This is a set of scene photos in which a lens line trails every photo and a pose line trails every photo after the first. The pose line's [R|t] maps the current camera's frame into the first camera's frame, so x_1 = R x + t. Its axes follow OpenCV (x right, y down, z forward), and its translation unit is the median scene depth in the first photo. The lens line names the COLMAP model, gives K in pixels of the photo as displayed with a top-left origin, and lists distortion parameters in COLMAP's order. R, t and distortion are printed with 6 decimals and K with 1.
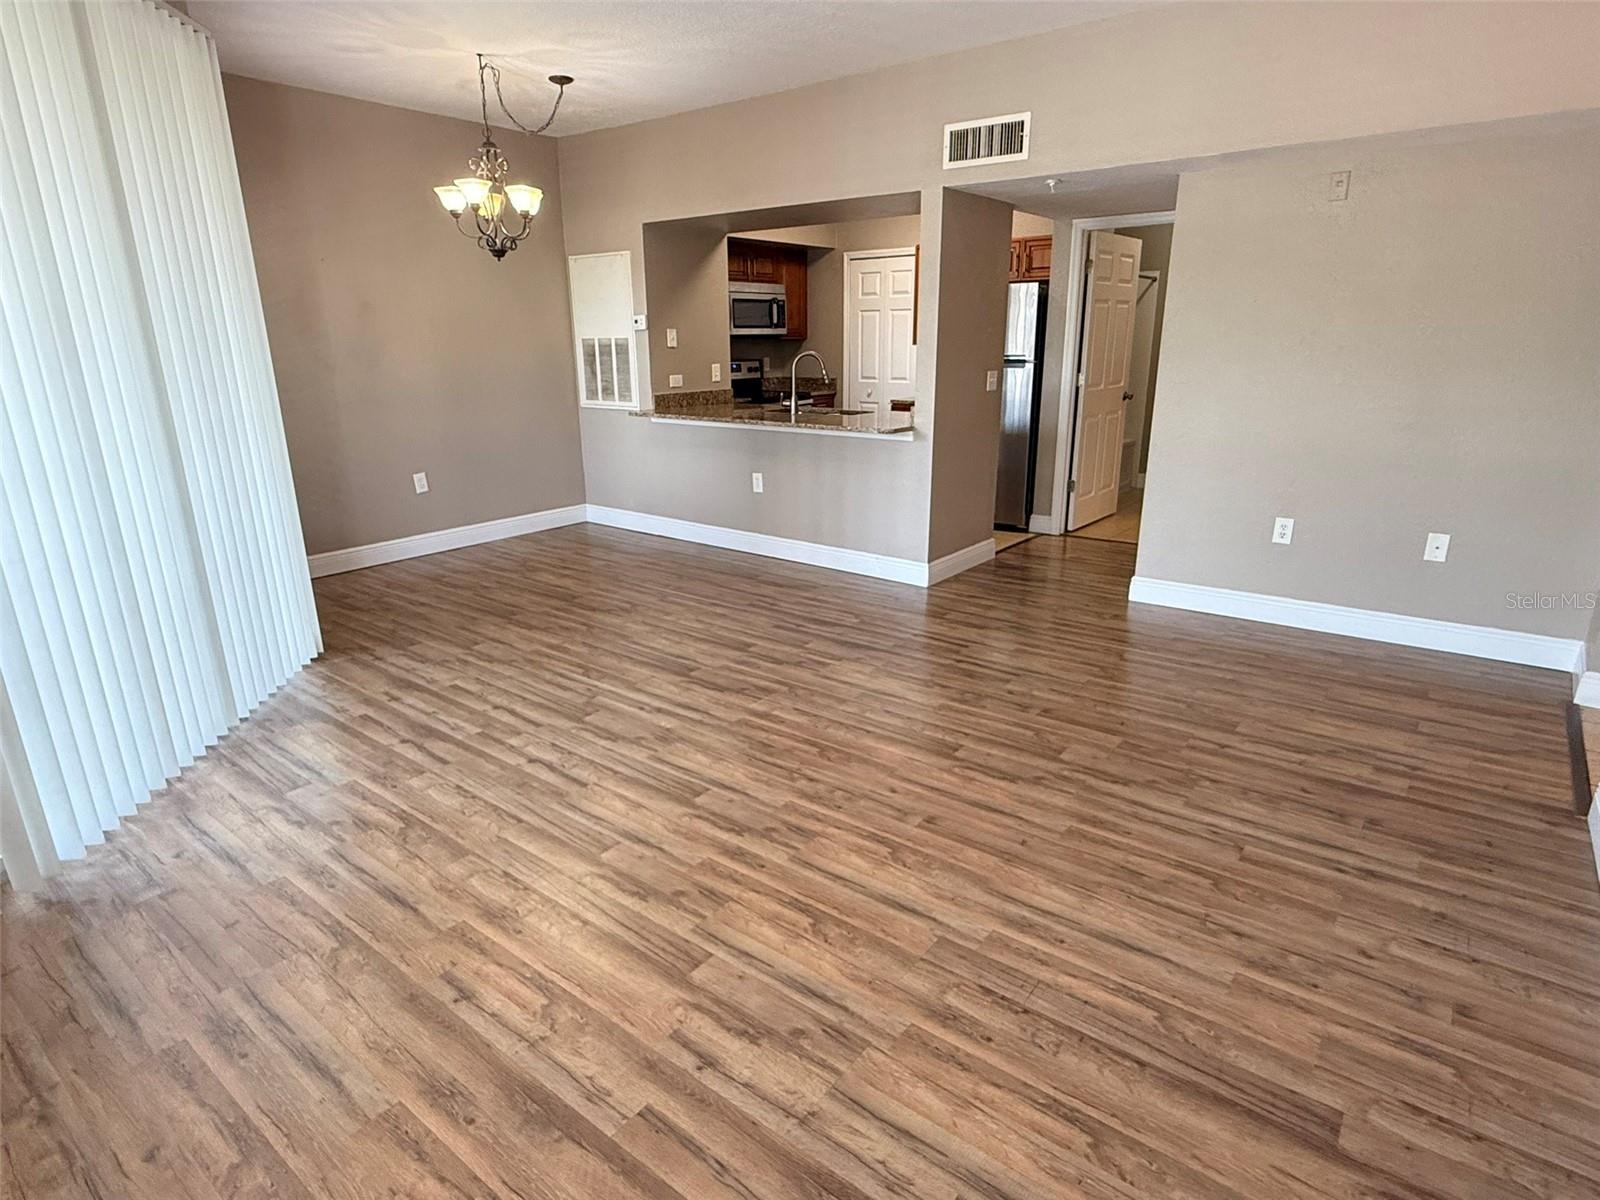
lens RADIAL K [[874.6, 0, 794.6], [0, 874.6, 602.4], [0, 0, 1]] dist [0.004329, -0.002173]
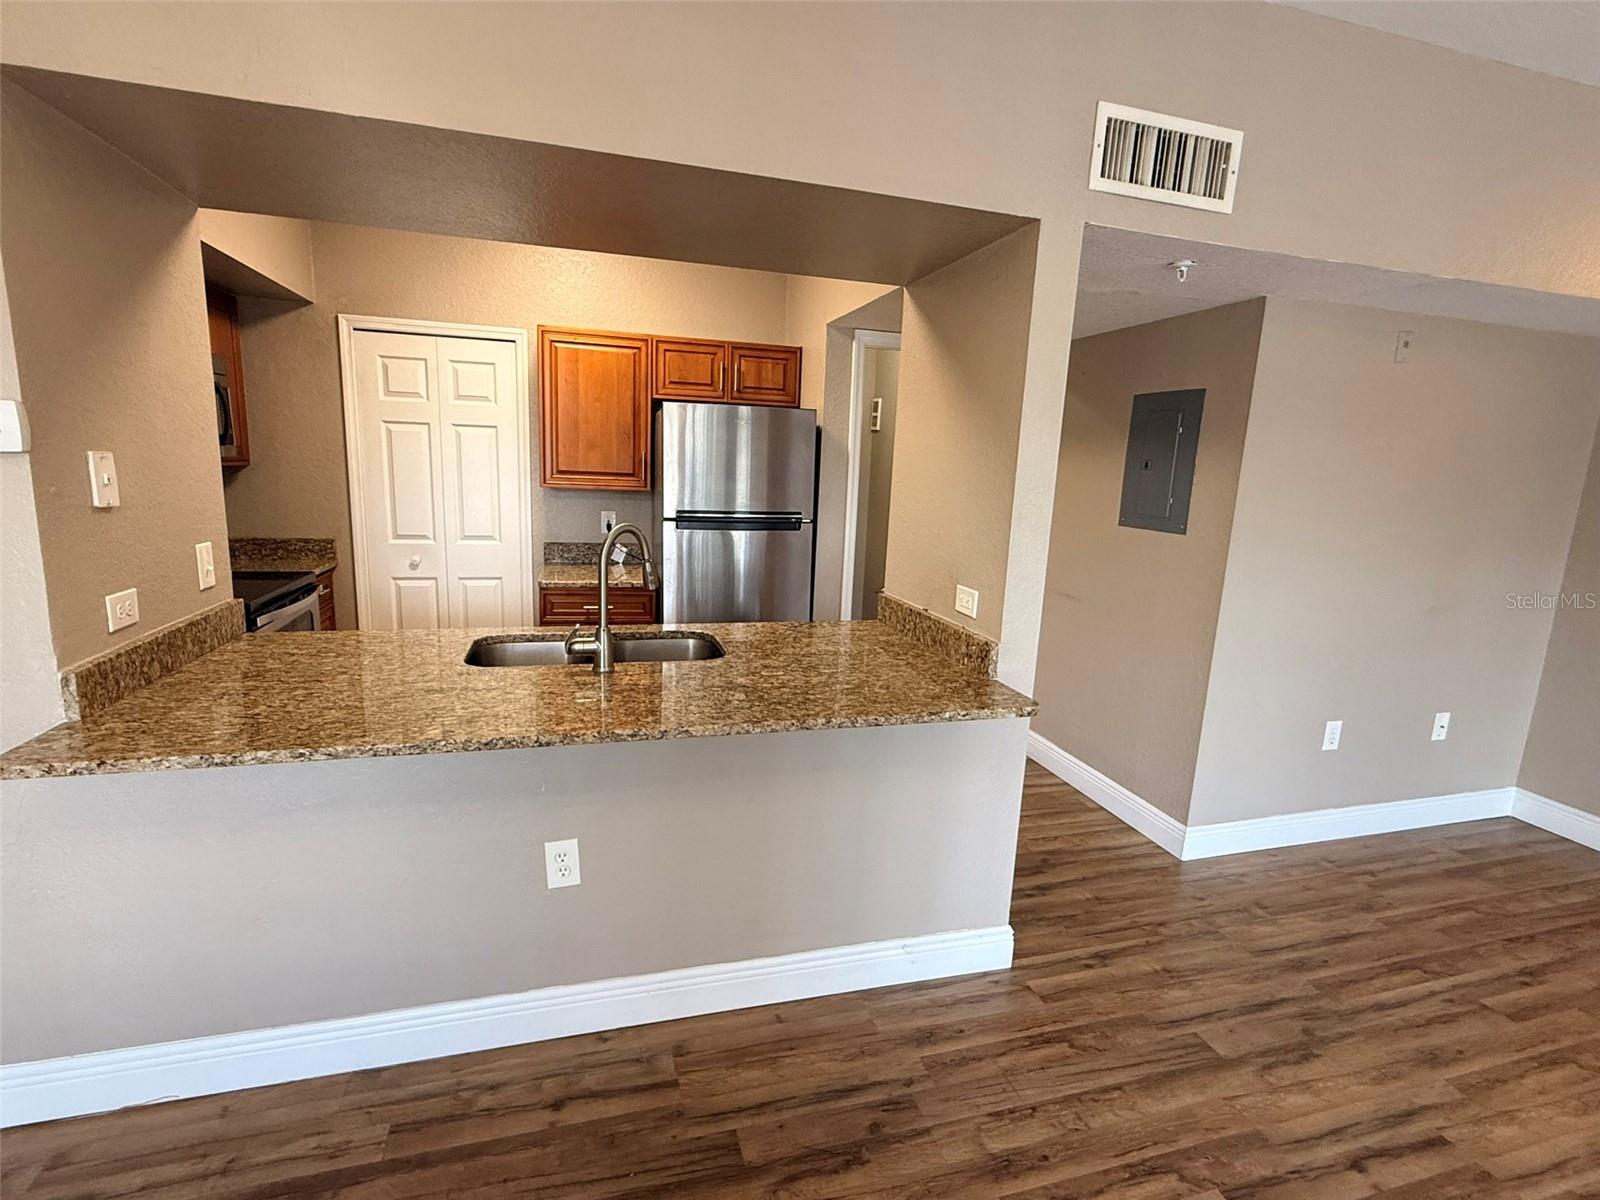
lens RADIAL K [[754.1, 0, 792.1], [0, 754.1, 601.6], [0, 0, 1]] dist [-0.000089, -0.000581]
pose [[0.585624, -0.116748, 0.802131, -0.301731], [0.193155, 0.981167, 0.001787, -0.296604], [-0.787233, 0.153888, 0.597146, 0.911836]]
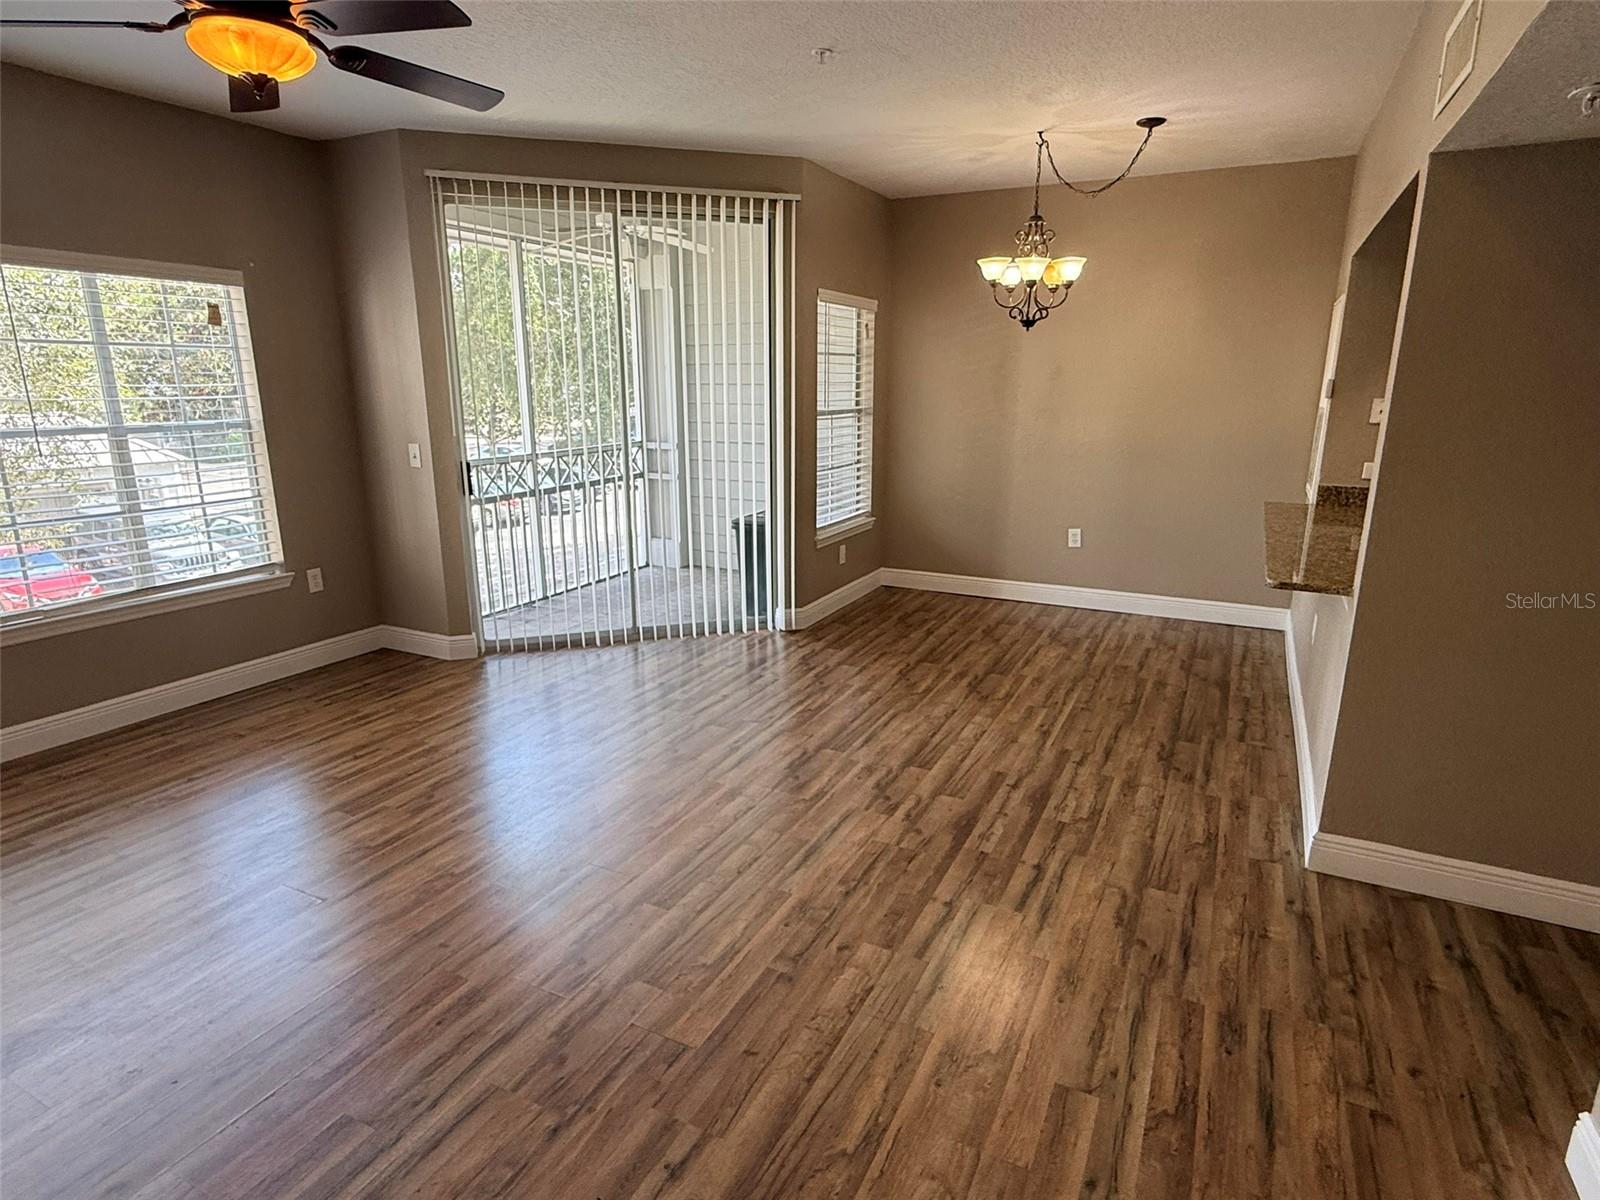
lens RADIAL K [[874.6, 0, 791.4], [0, 874.6, 596.9], [0, 0, 1]] dist [0.004329, -0.002173]
pose [[0.190335, 0.246769, -0.950199, 0.659321], [-0.291423, 0.938467, 0.185346, -0.215556], [0.937467, 0.241631, 0.250537, 0.580732]]
